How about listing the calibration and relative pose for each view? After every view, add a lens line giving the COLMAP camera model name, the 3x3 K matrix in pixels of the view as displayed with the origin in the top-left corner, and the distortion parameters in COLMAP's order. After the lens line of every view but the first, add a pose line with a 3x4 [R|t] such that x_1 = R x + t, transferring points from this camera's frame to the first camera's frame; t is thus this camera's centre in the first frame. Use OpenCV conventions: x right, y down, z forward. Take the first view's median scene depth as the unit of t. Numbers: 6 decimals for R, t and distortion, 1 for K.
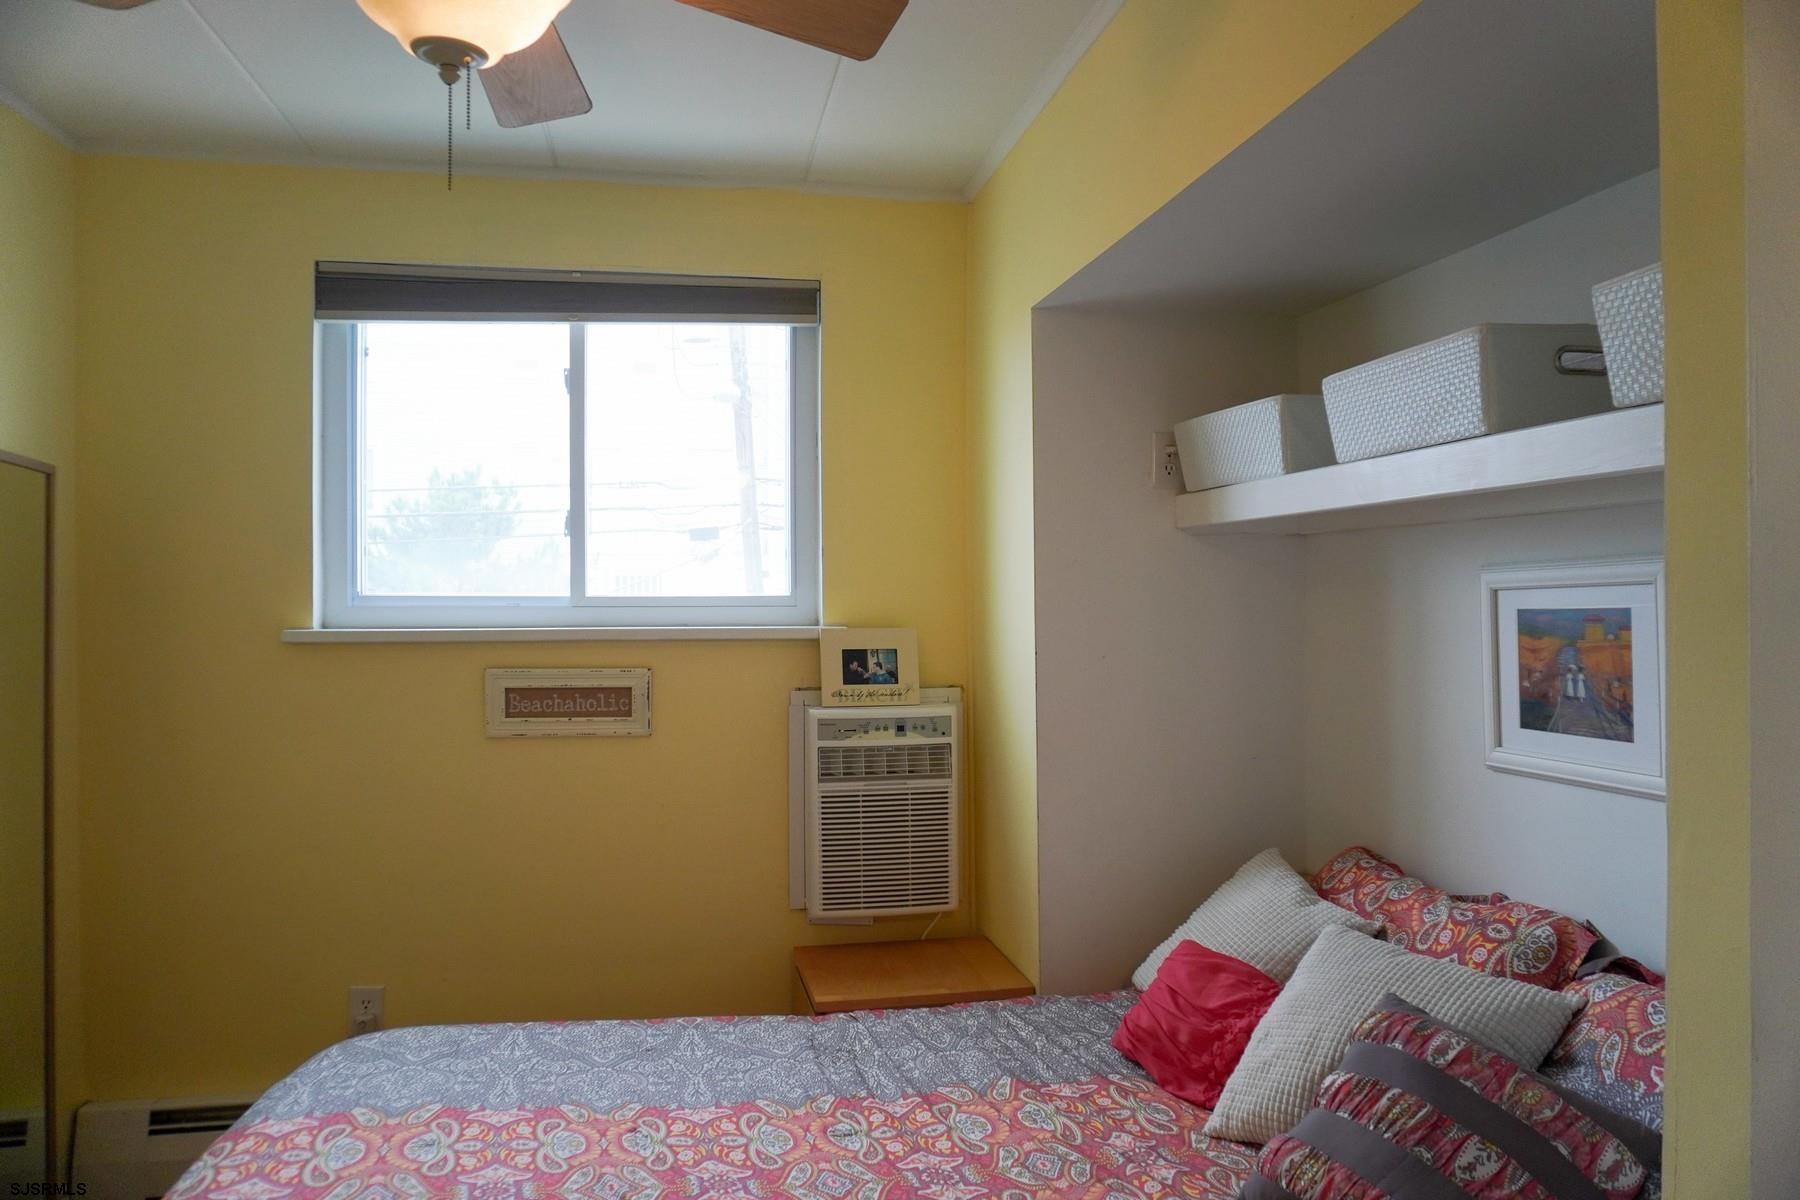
lens RADIAL K [[1204.8, 0, 908.7], [0, 1204.8, 597.5], [0, 0, 1]] dist [-0.051718, 0.043706]
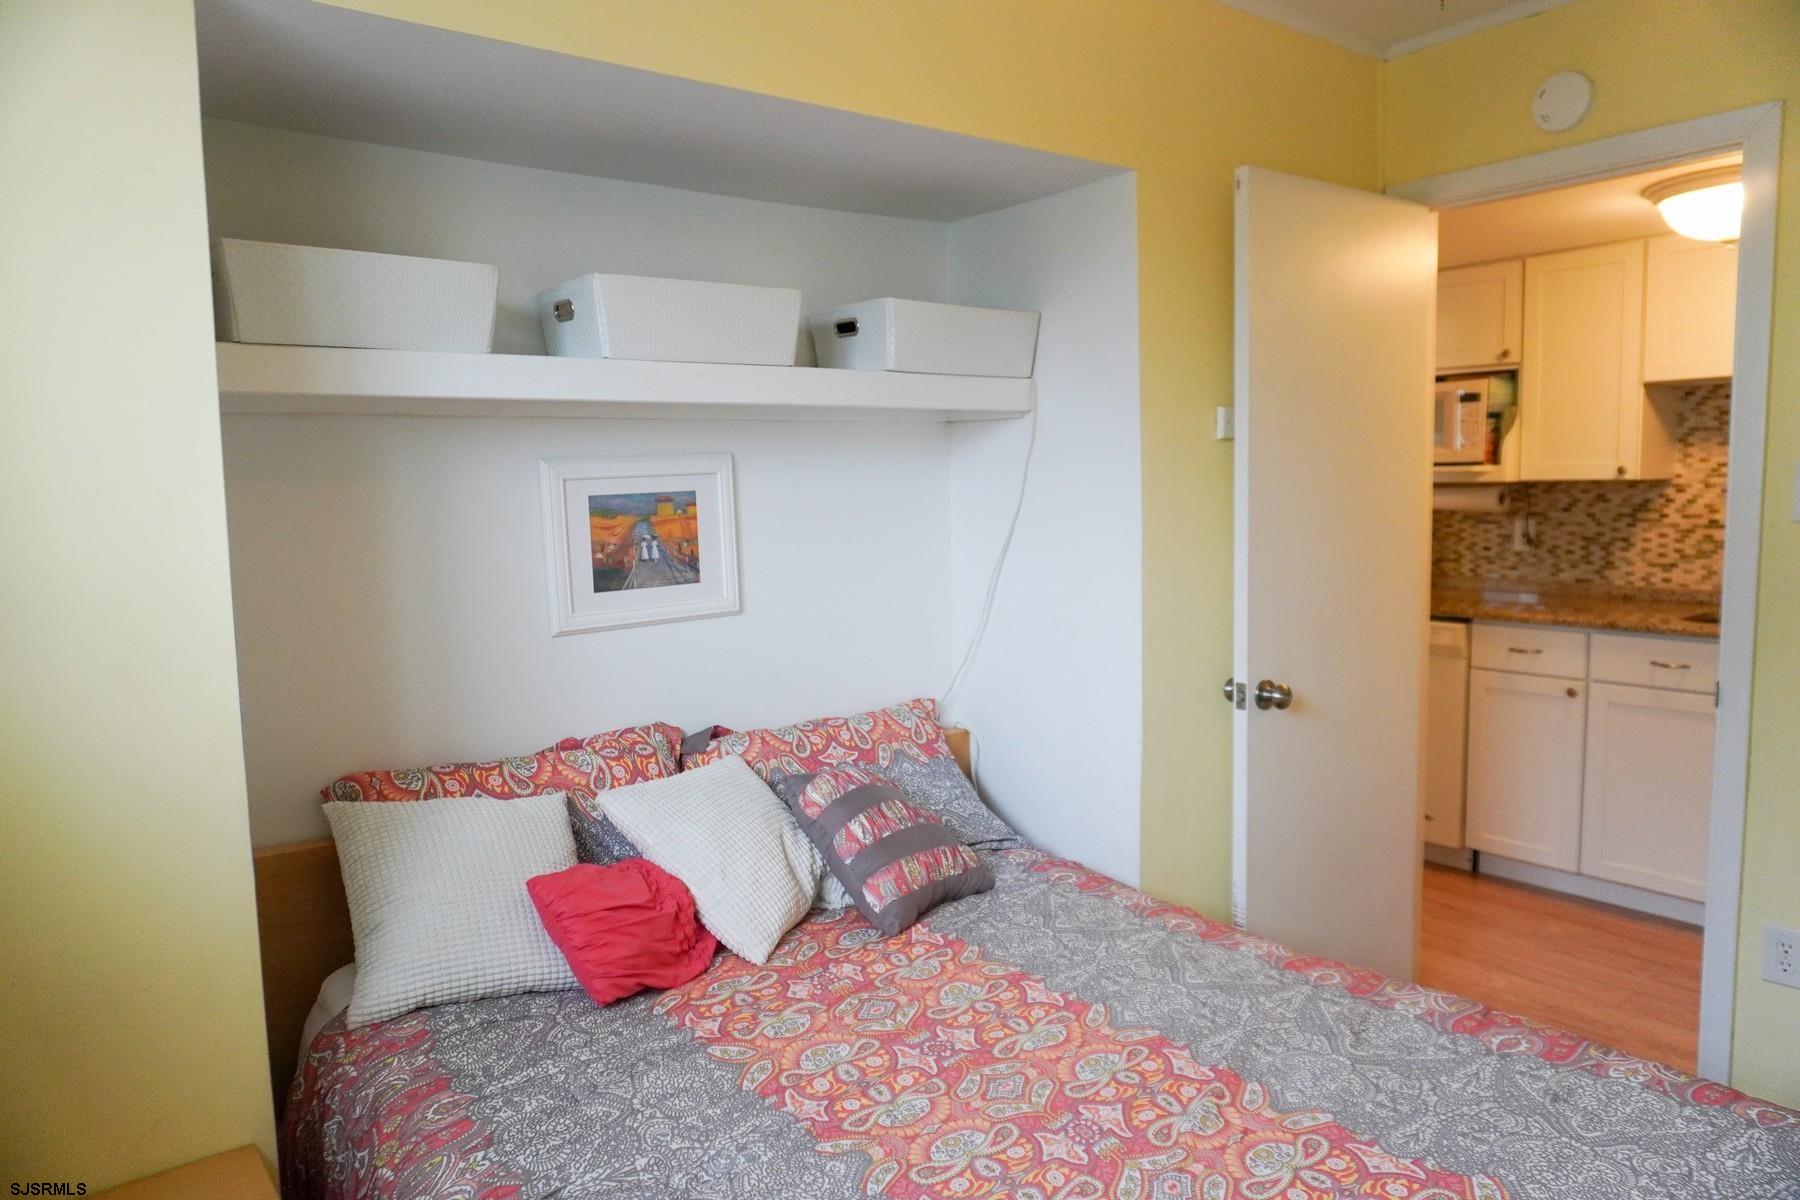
lens RADIAL K [[1204.8, 0, 908.7], [0, 1204.8, 597.5], [0, 0, 1]] dist [-0.051718, 0.043706]
pose [[-0.453191, -0.070956, 0.888585, -0.781184], [0.024706, 0.995444, 0.092089, 0.009202], [-0.891071, 0.063687, -0.449373, 1.354506]]
